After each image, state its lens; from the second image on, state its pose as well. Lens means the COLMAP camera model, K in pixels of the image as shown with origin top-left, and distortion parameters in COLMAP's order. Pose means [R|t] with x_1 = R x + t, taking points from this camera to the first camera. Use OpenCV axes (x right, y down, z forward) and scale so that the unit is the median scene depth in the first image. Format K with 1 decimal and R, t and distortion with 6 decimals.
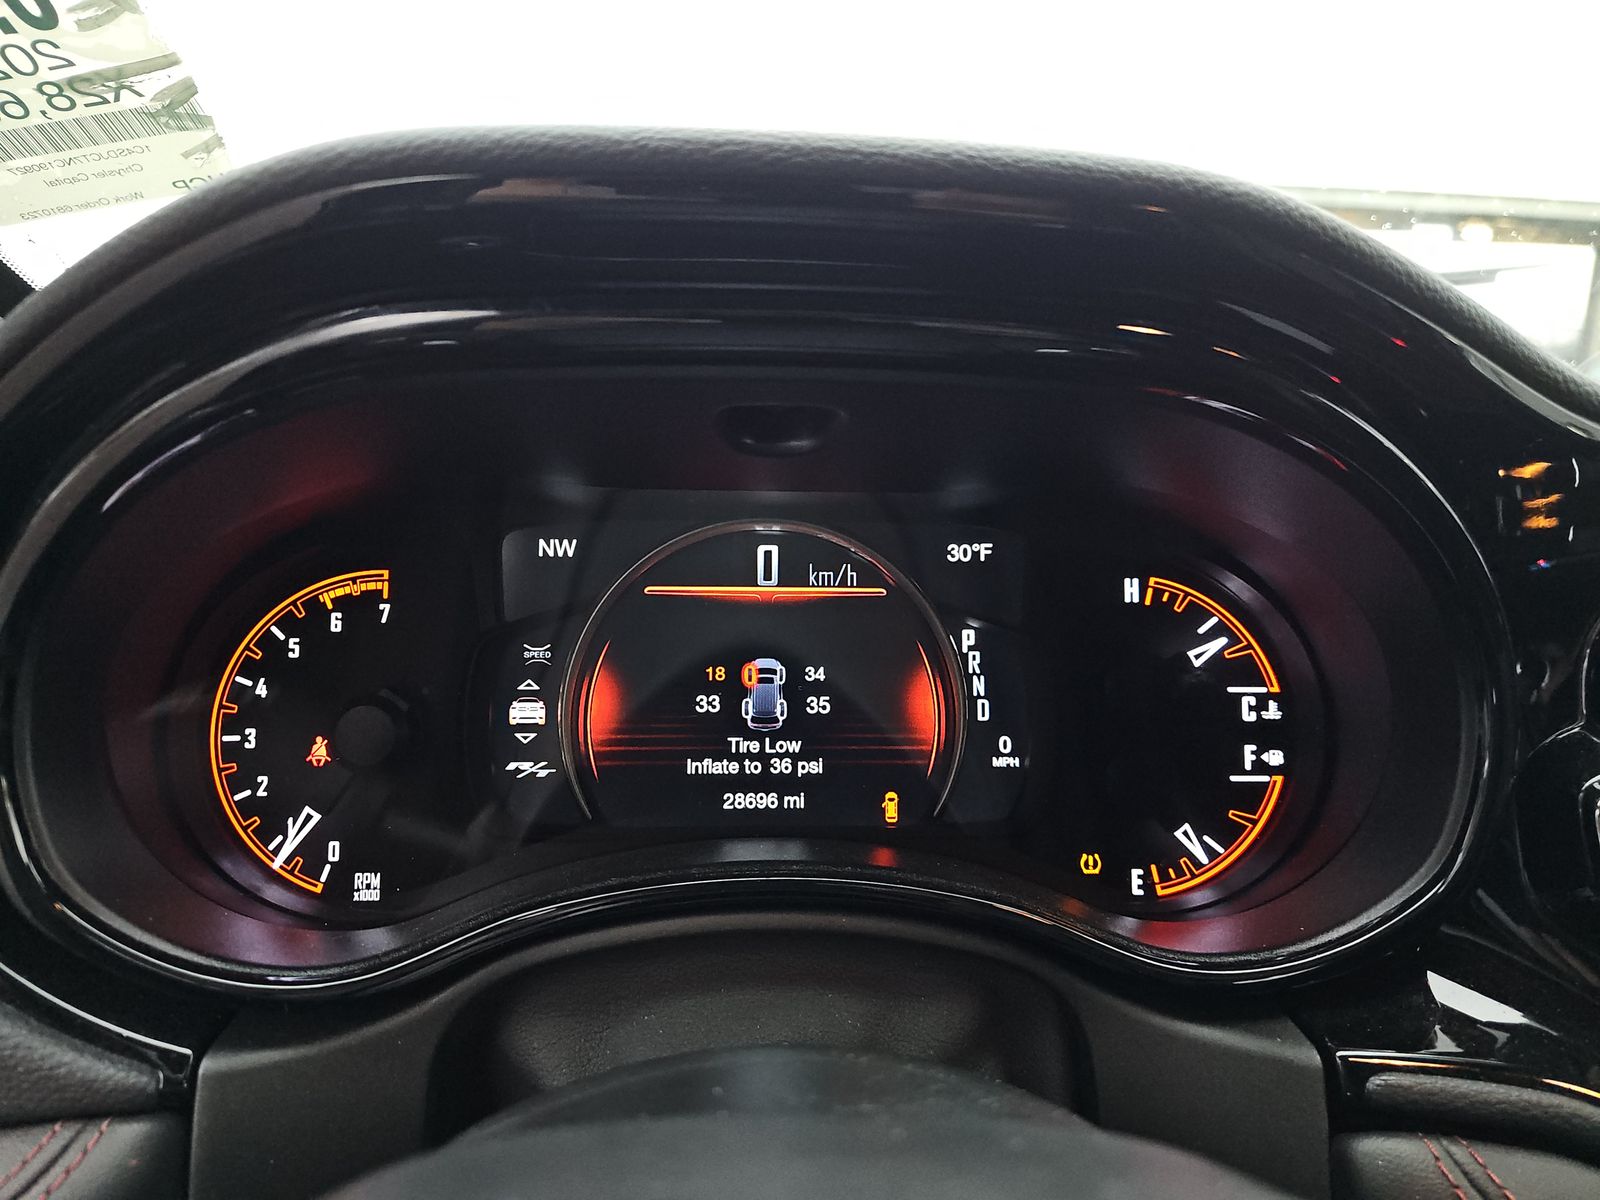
lens RADIAL K [[1087.0, 0, 800.0], [0, 1087.0, 600.0], [0, 0, 1]] dist [0.064598, -0.060997]
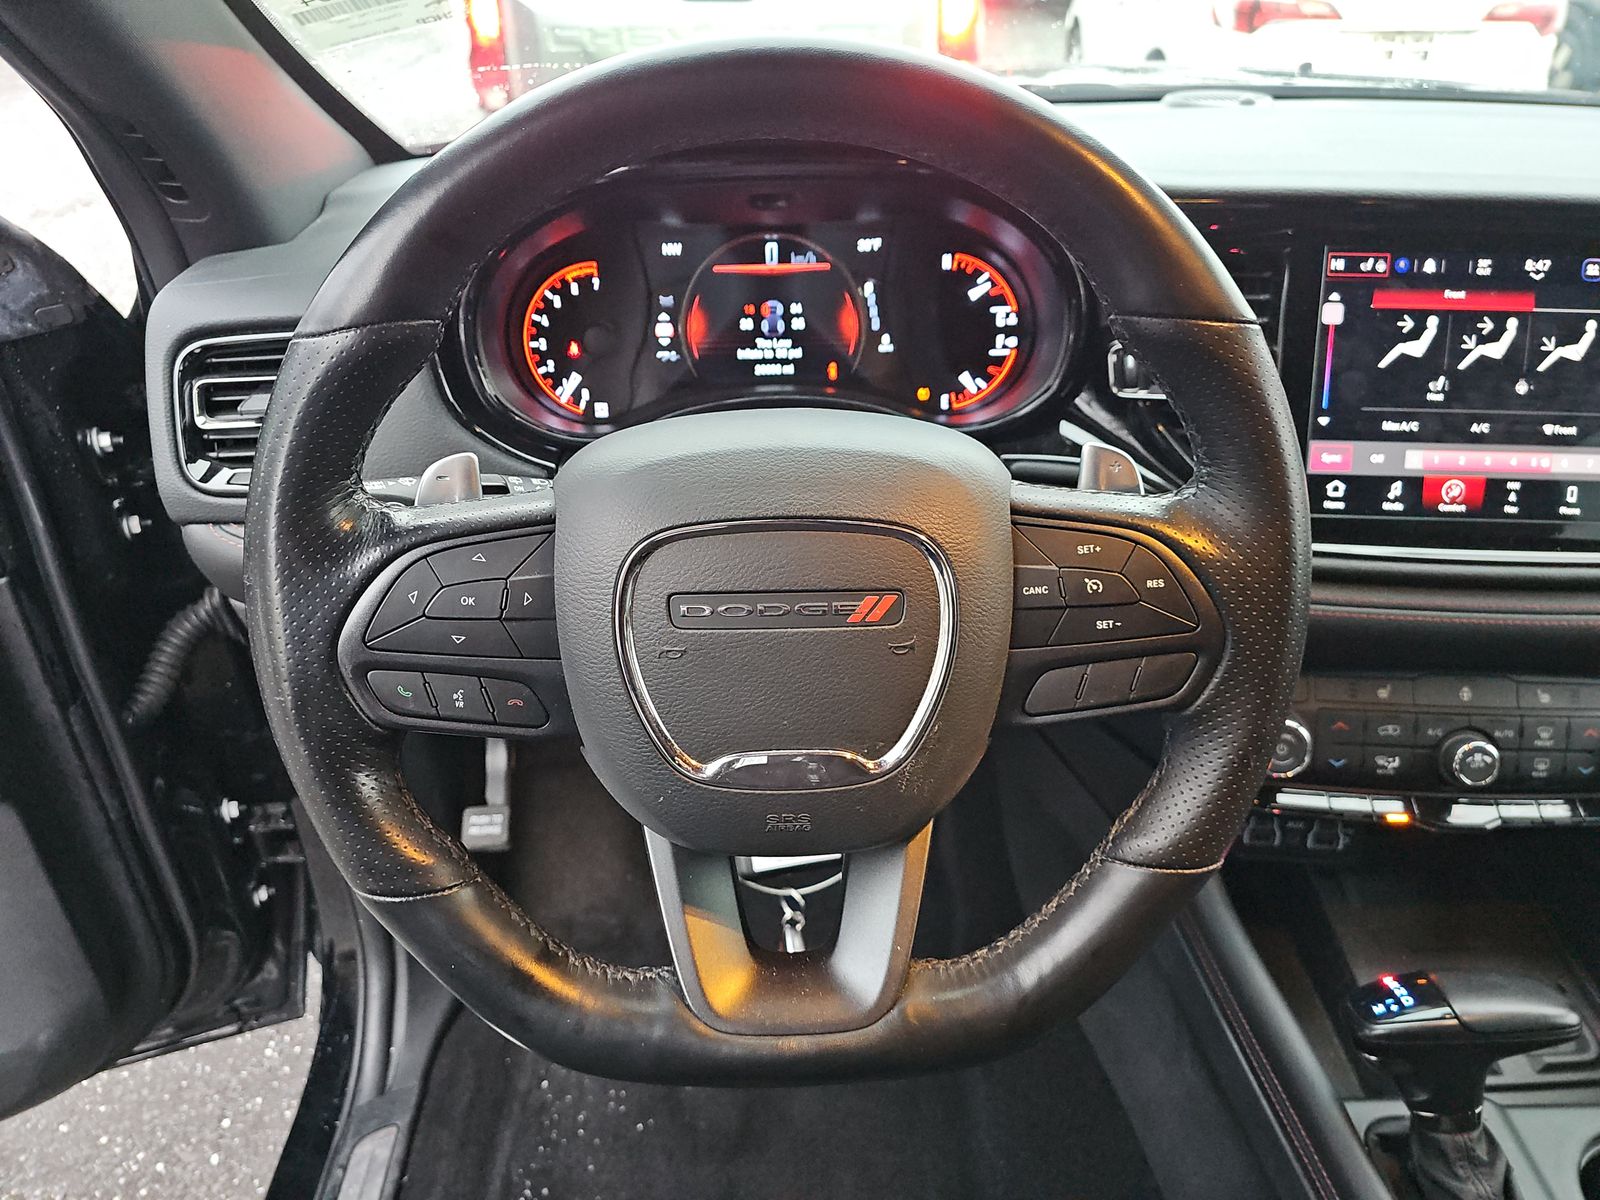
lens RADIAL K [[1087.0, 0, 800.0], [0, 1087.0, 600.0], [0, 0, 1]] dist [0.064598, -0.060997]
pose [[0.999400, -0.021736, -0.026961, 0.067383], [0.028823, 0.953634, 0.299585, -0.027554], [0.019199, -0.300182, 0.953689, -1.215969]]
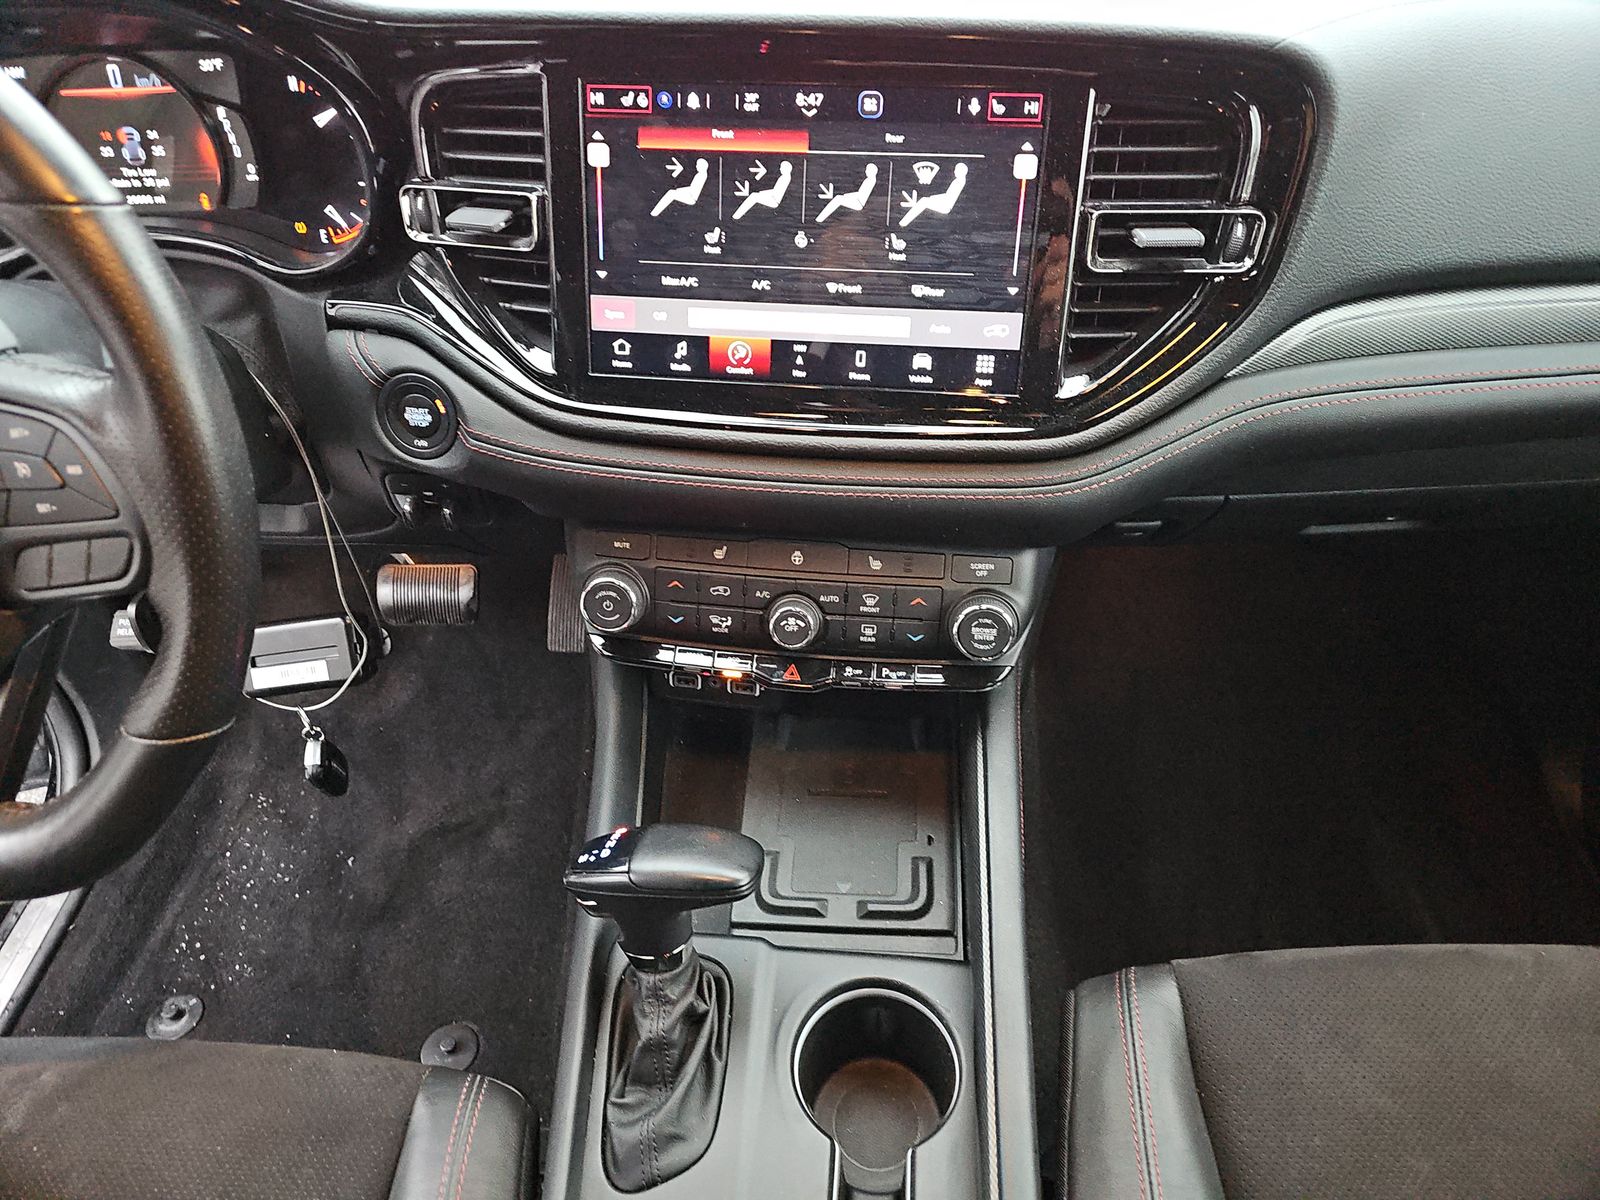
lens RADIAL K [[1087.0, 0, 800.0], [0, 1087.0, 600.0], [0, 0, 1]] dist [0.064598, -0.060997]
pose [[0.988793, 0.029171, -0.146412, 1.565646], [0.045536, 0.875058, 0.481871, -0.114167], [0.142176, -0.483138, 0.863923, -1.064083]]
